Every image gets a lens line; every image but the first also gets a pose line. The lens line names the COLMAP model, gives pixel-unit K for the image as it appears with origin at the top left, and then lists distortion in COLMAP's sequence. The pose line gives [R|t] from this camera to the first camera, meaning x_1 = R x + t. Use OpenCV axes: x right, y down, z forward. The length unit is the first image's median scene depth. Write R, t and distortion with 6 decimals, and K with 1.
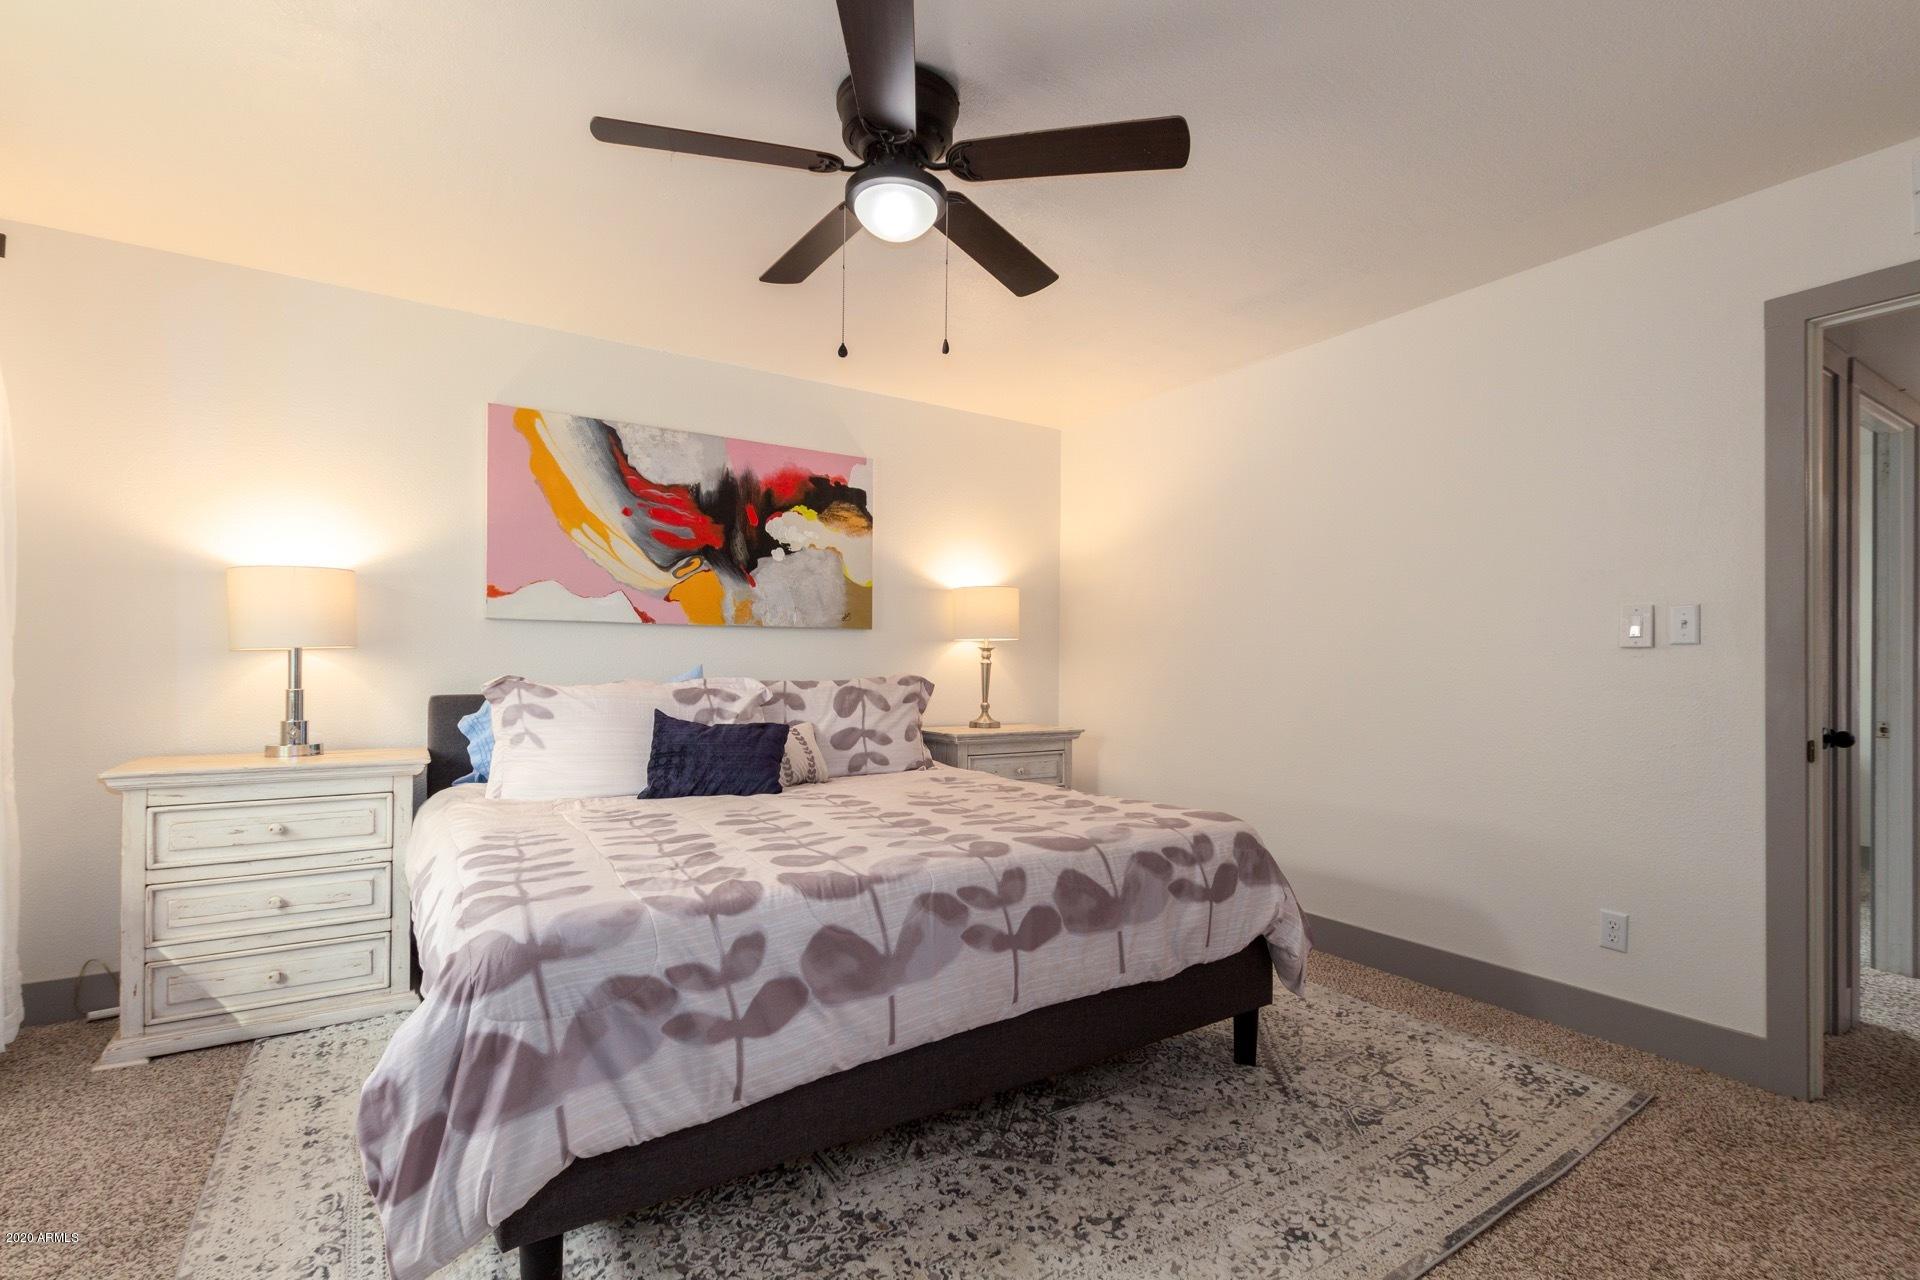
lens RADIAL K [[881.2, 0, 942.8], [0, 881.2, 644.7], [0, 0, 1]] dist [0.010840, -0.004527]
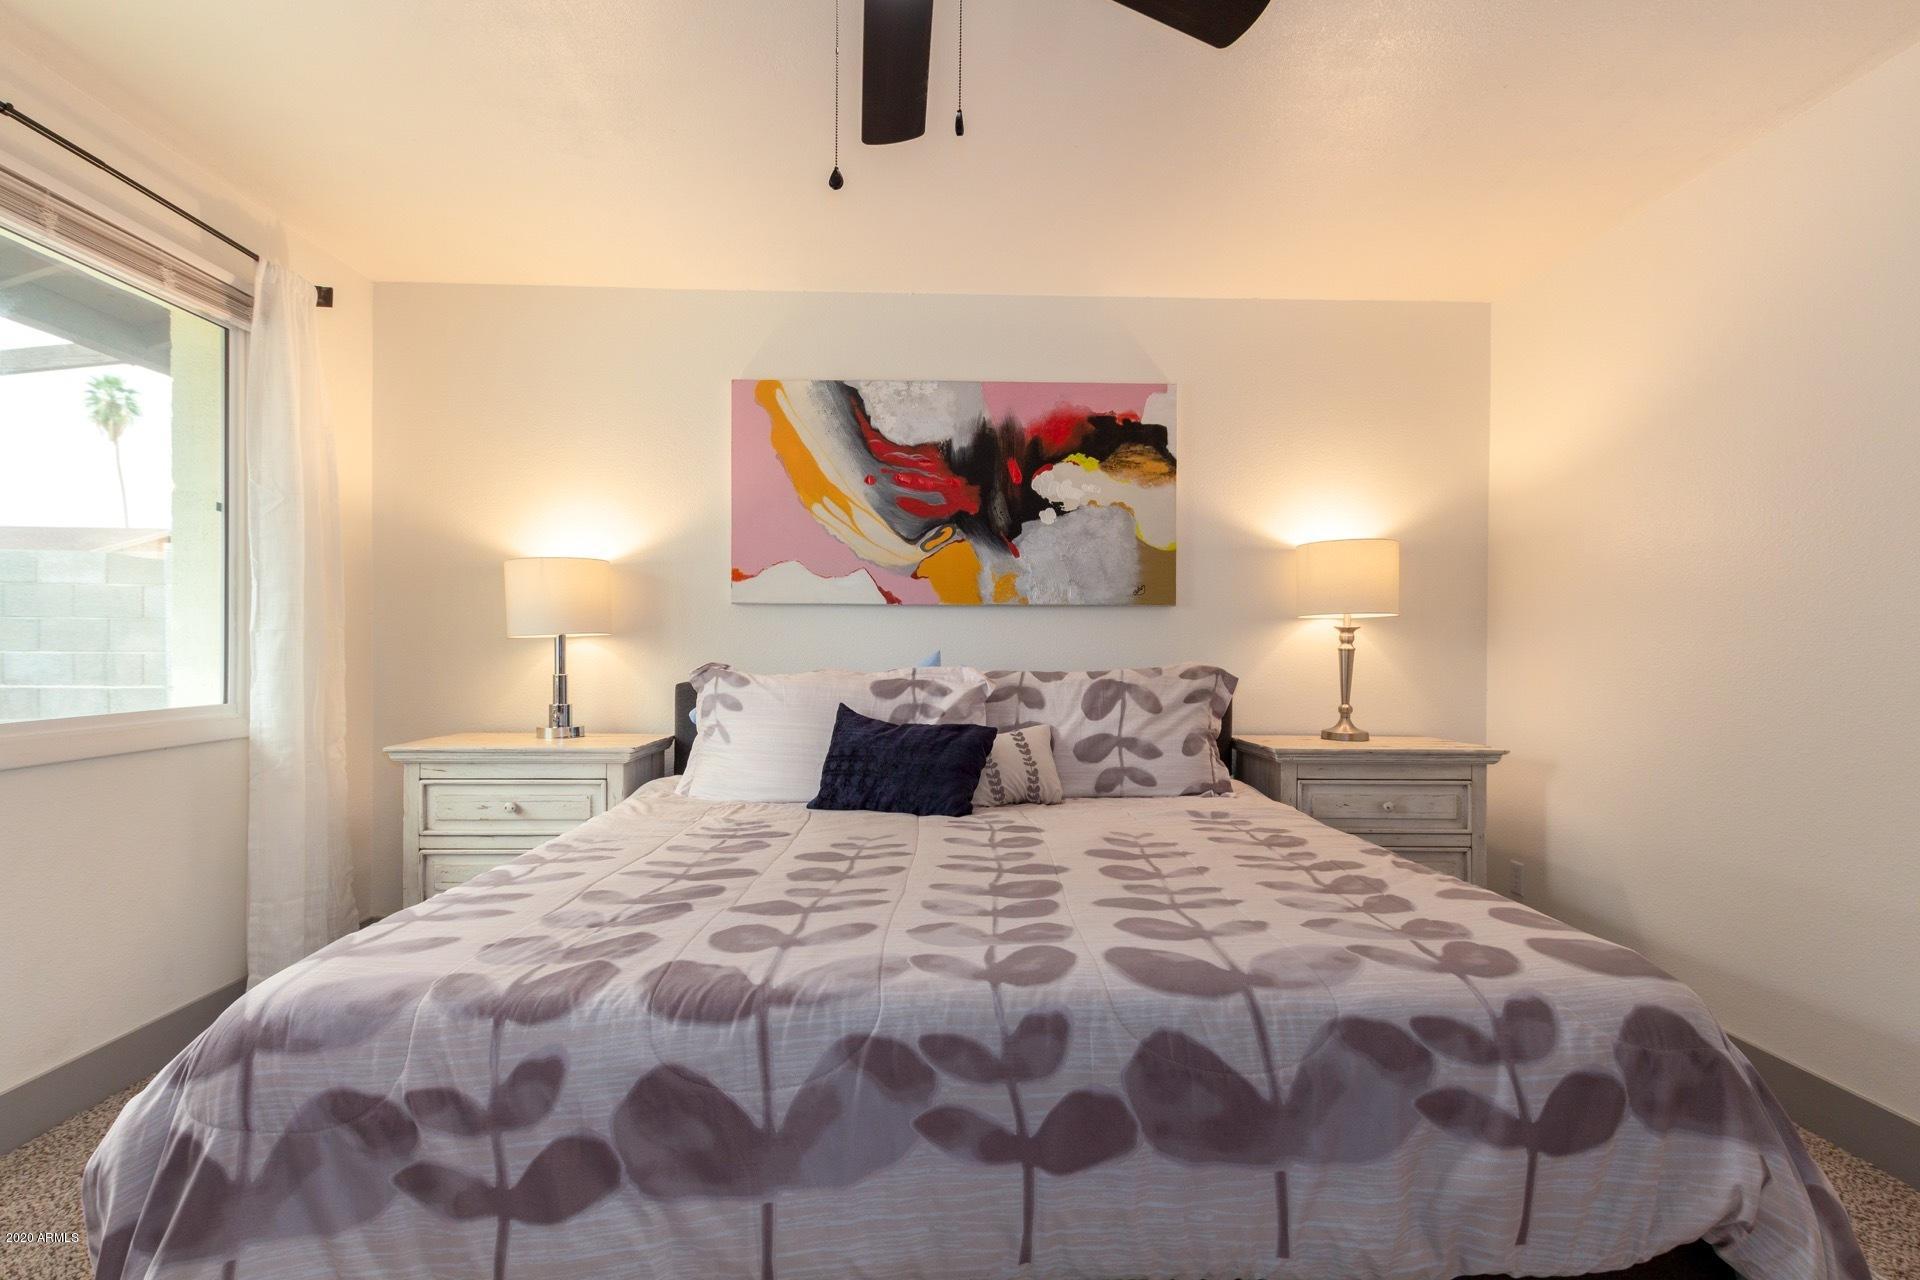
lens RADIAL K [[881.2, 0, 972.0], [0, 881.2, 641.6], [0, 0, 1]] dist [0.010840, -0.004527]
pose [[0.856818, -0.006149, -0.515582, 0.240207], [0.011952, 0.999897, 0.007938, 0.008918], [0.515481, -0.012964, 0.856803, 0.362603]]
